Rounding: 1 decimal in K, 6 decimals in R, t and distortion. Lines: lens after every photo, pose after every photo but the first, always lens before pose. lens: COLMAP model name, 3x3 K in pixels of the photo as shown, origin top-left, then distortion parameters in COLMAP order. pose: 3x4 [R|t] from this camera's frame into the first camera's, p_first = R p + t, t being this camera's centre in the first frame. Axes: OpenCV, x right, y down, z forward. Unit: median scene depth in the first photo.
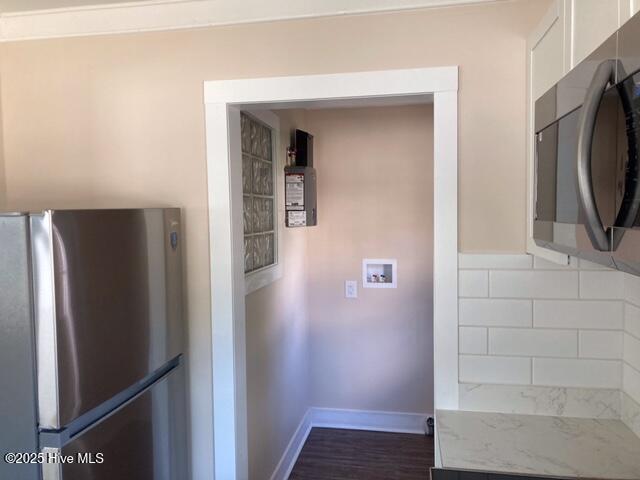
lens RADIAL K [[529.7, 0, 317.5], [0, 529.7, 242.1], [0, 0, 1]] dist [0.082649, -0.101581]
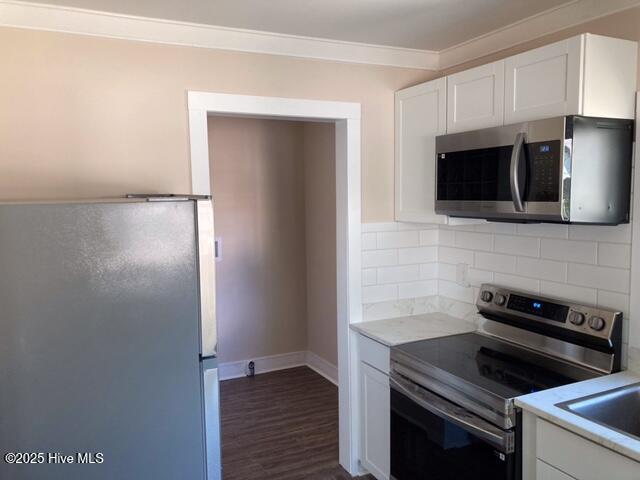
lens RADIAL K [[529.7, 0, 317.5], [0, 529.7, 242.1], [0, 0, 1]] dist [0.082649, -0.101581]
pose [[0.804930, -0.055406, 0.590777, -0.774381], [0.039280, 0.998423, 0.040118, 0.009939], [-0.592068, -0.009087, 0.805837, -0.186528]]
